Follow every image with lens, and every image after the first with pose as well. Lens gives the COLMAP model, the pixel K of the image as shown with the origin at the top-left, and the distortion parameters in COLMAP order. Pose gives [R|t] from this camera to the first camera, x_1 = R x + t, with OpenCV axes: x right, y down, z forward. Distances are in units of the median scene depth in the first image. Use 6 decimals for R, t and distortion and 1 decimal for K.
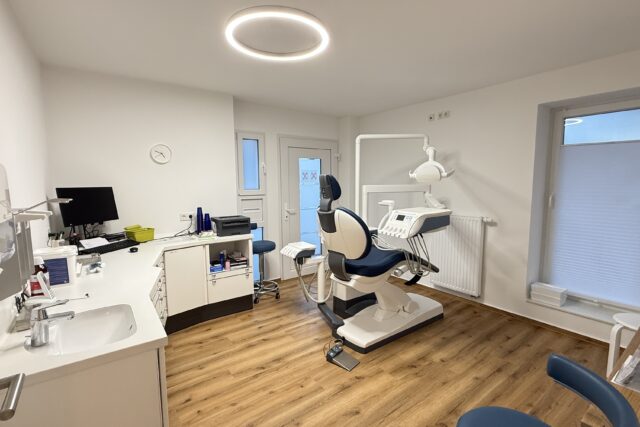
lens RADIAL K [[302.3, 0, 318.1], [0, 302.3, 215.5], [0, 0, 1]] dist [-0.000806, 0.000527]
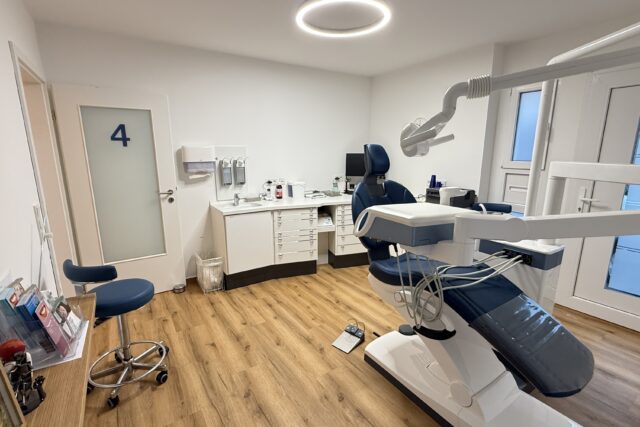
lens RADIAL K [[302.3, 0, 318.1], [0, 302.3, 215.5], [0, 0, 1]] dist [-0.000806, 0.000527]
pose [[-0.048027, 0.221934, -0.973878, 0.989273], [-0.108871, 0.968031, 0.225971, -0.122099], [0.992895, 0.116880, -0.022329, 0.929030]]
